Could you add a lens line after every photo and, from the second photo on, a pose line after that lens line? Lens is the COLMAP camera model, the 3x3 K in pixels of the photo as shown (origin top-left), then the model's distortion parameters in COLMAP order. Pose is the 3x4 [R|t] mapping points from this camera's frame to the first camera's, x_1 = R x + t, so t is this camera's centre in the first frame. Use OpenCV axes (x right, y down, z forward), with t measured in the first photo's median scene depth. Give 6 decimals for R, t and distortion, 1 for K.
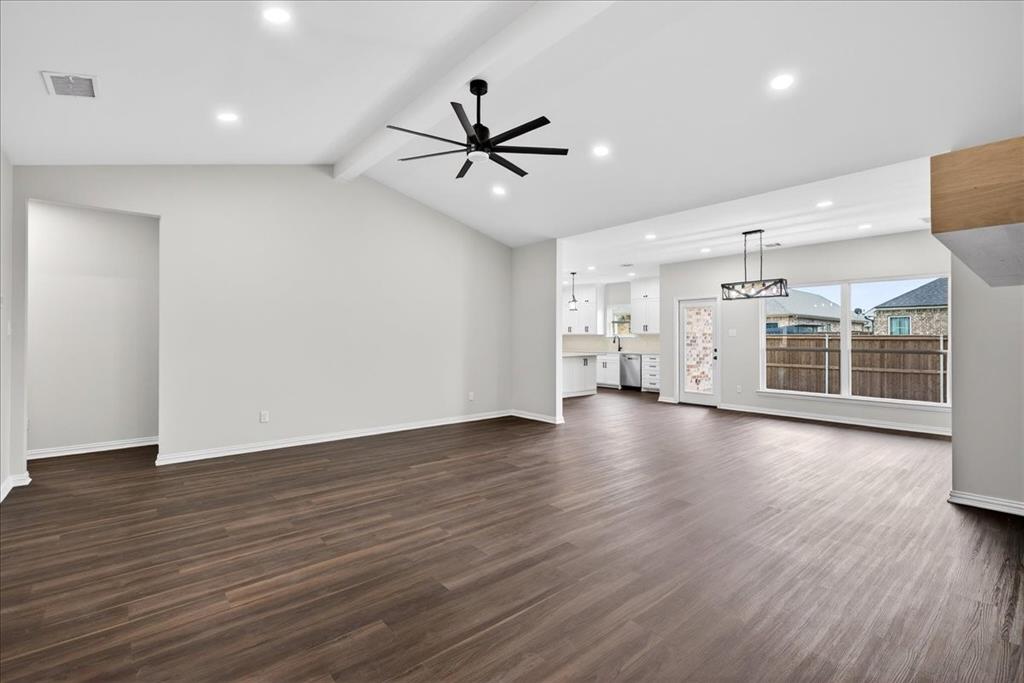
lens RADIAL K [[458.9, 0, 521.0], [0, 458.9, 333.6], [0, 0, 1]] dist [0.009228, -0.000130]
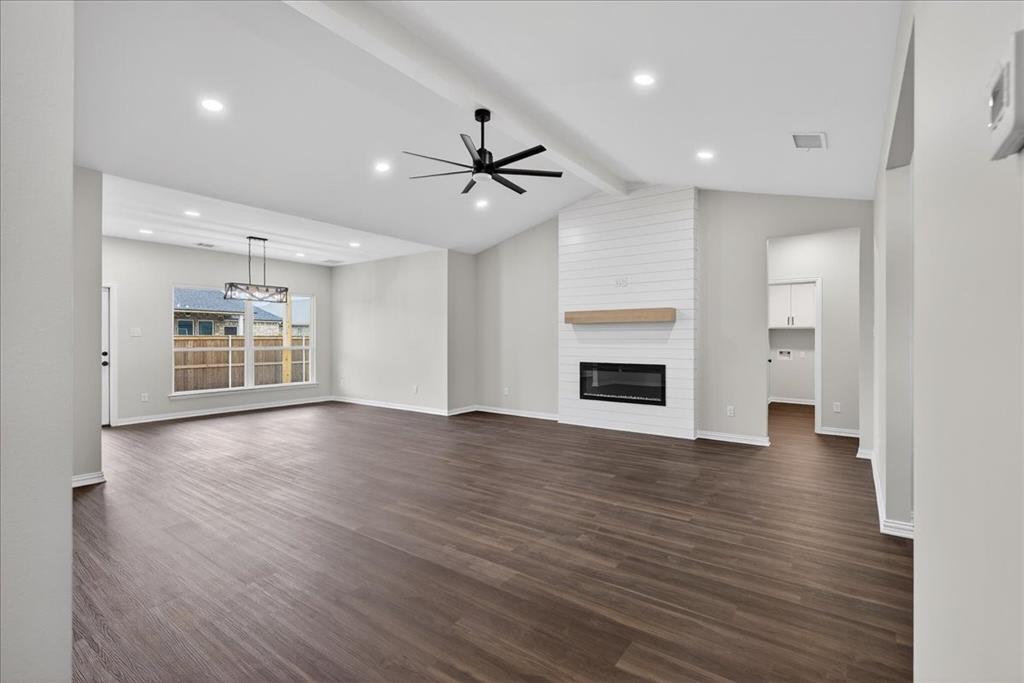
lens RADIAL K [[458.9, 0, 521.0], [0, 458.9, 333.6], [0, 0, 1]] dist [0.009228, -0.000130]
pose [[-0.219185, 0.008624, 0.975645, -1.204625], [-0.007367, 0.999918, -0.010494, 0.009851], [-0.975656, -0.009488, -0.219103, 1.149682]]
